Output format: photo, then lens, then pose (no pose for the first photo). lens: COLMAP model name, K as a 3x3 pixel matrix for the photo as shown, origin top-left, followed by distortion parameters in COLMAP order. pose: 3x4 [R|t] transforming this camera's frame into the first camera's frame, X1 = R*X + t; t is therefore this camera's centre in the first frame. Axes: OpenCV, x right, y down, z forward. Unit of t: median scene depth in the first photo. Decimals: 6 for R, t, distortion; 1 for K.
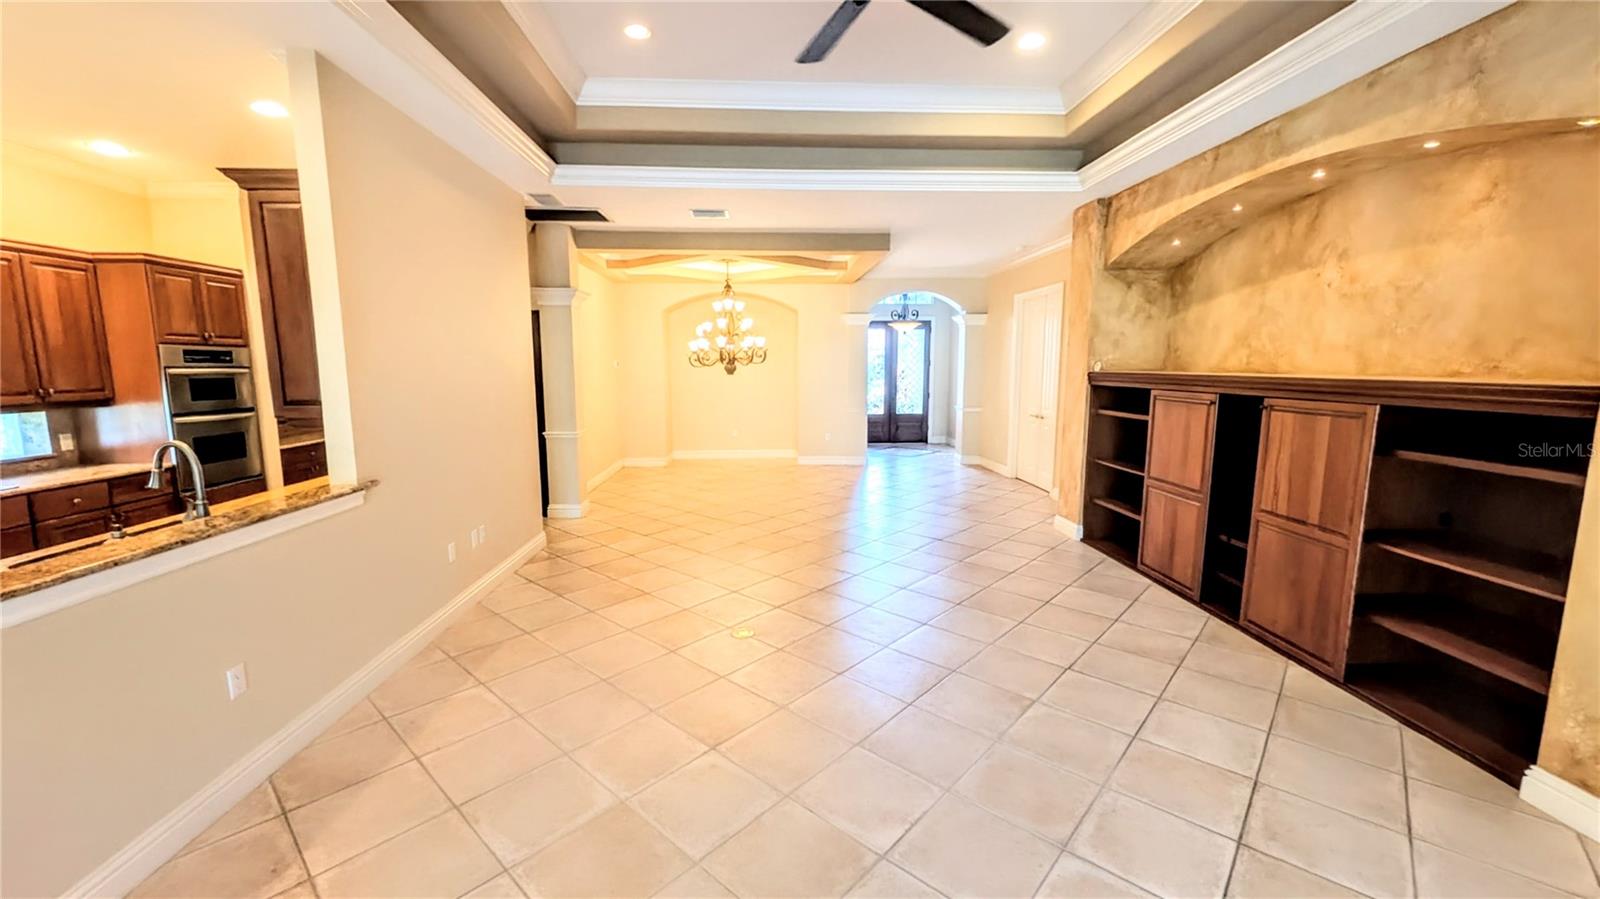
lens RADIAL K [[623.7, 0, 800.6], [0, 623.7, 444.0], [0, 0, 1]] dist [-0.000370, -0.000097]
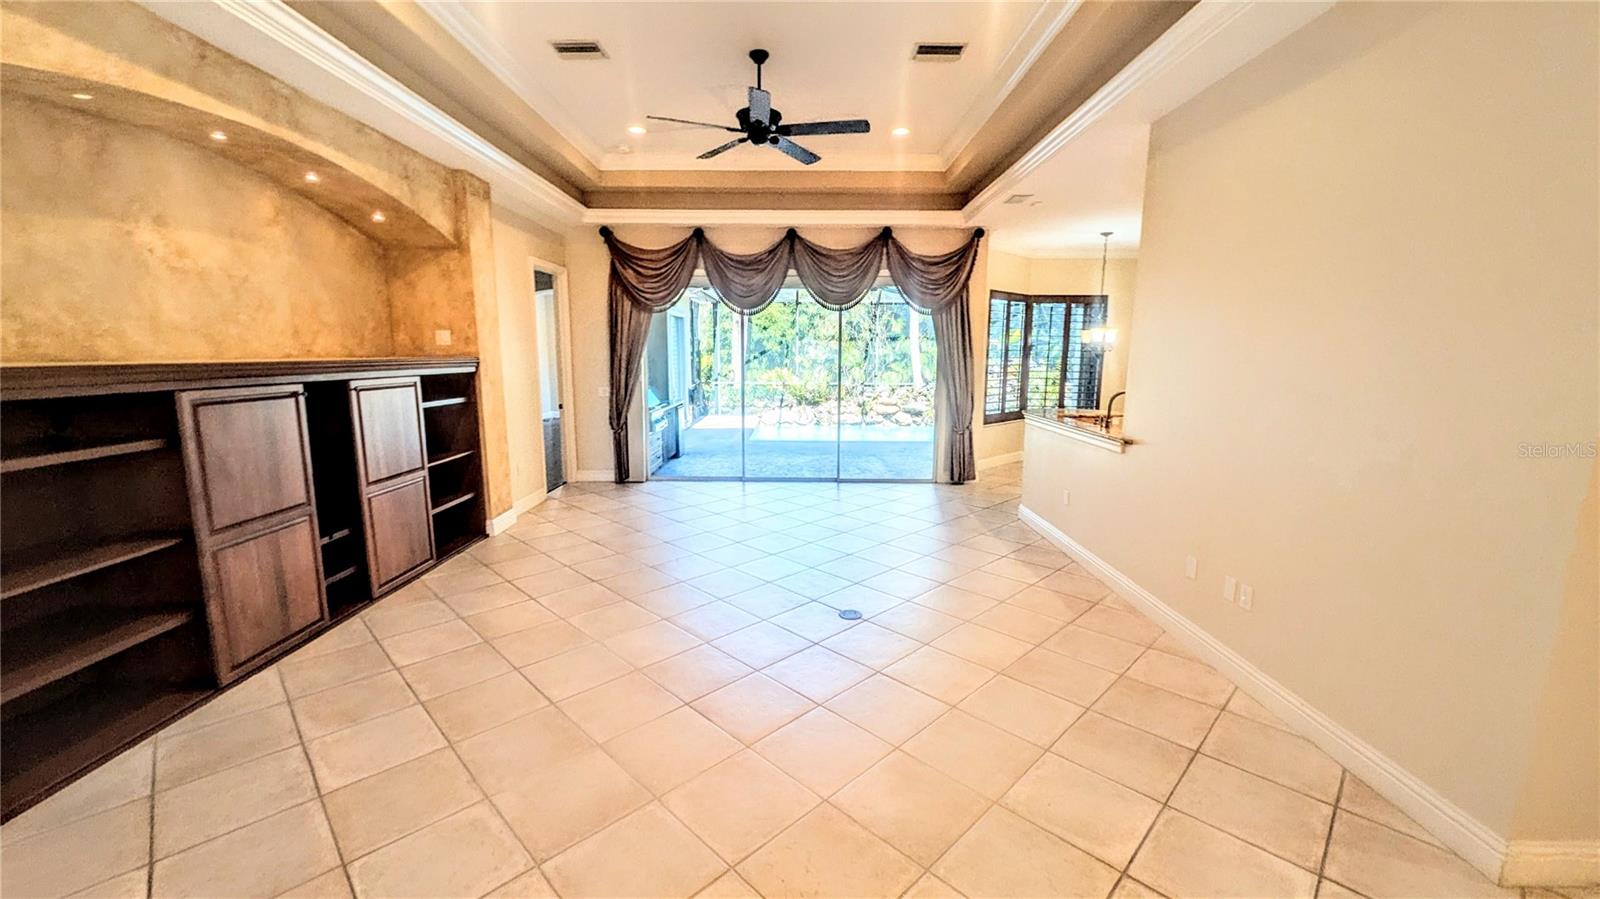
lens RADIAL K [[623.7, 0, 793.8], [0, 623.7, 451.0], [0, 0, 1]] dist [-0.000370, -0.000097]
pose [[-0.997953, -0.012884, 0.062644, -0.055518], [0.005517, 0.958507, 0.285015, -0.227009], [-0.063717, 0.284777, -0.956474, 1.769108]]
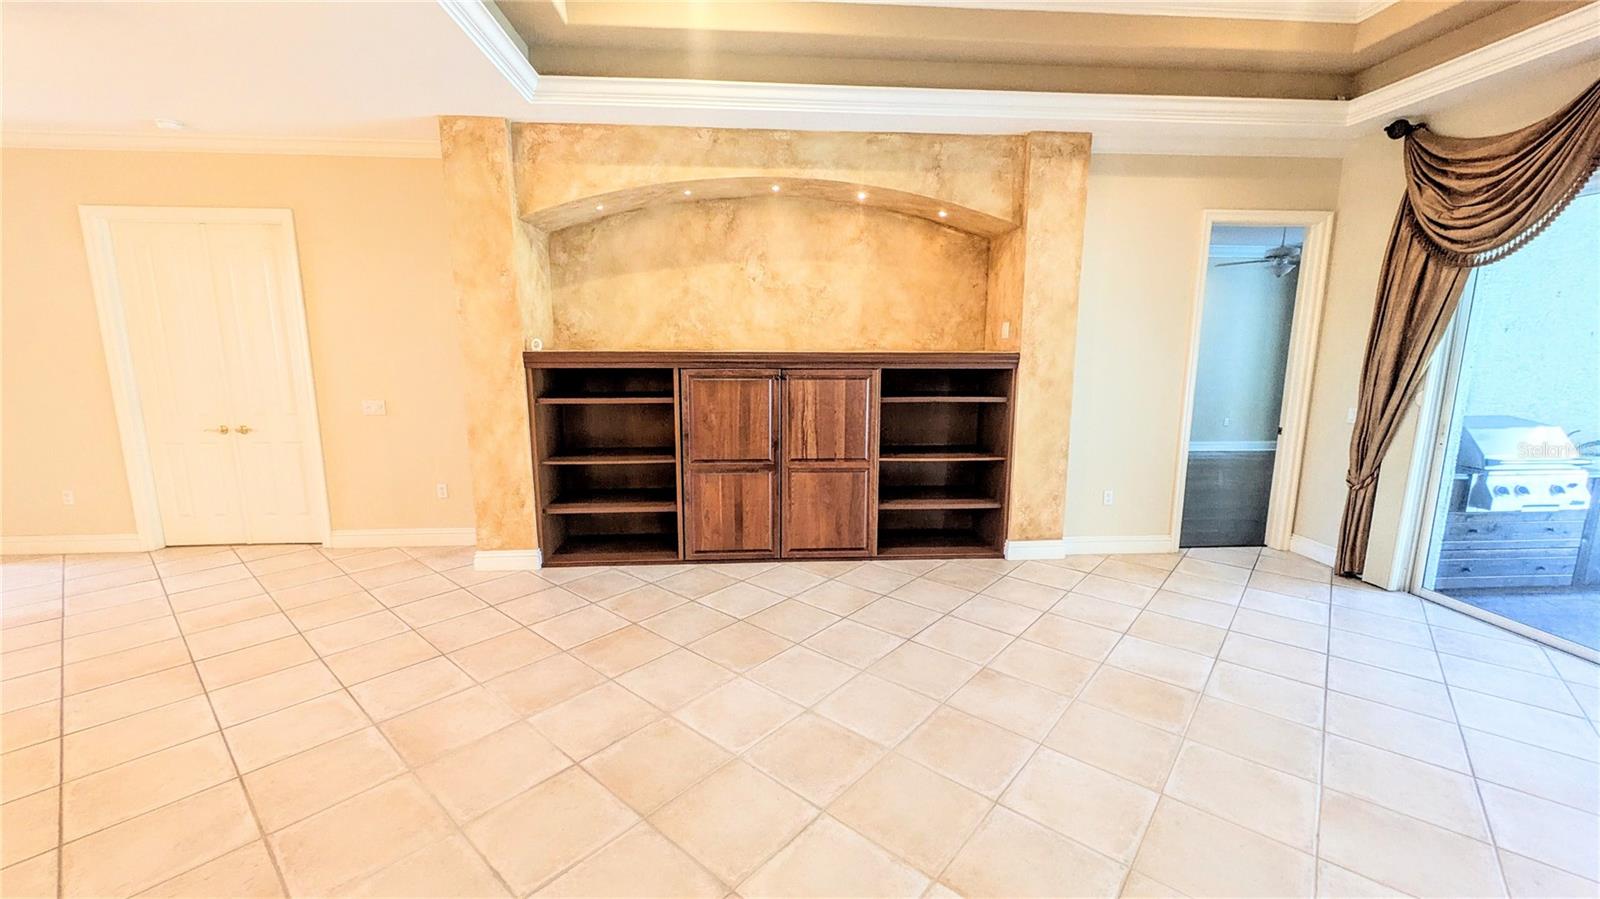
lens RADIAL K [[623.7, 0, 795.8], [0, 623.7, 446.9], [0, 0, 1]] dist [-0.000370, -0.000097]
pose [[-0.018034, -0.156055, 0.987584, -0.433622], [0.127634, 0.979304, 0.157078, -0.107798], [-0.991657, 0.128882, 0.002257, 0.935062]]
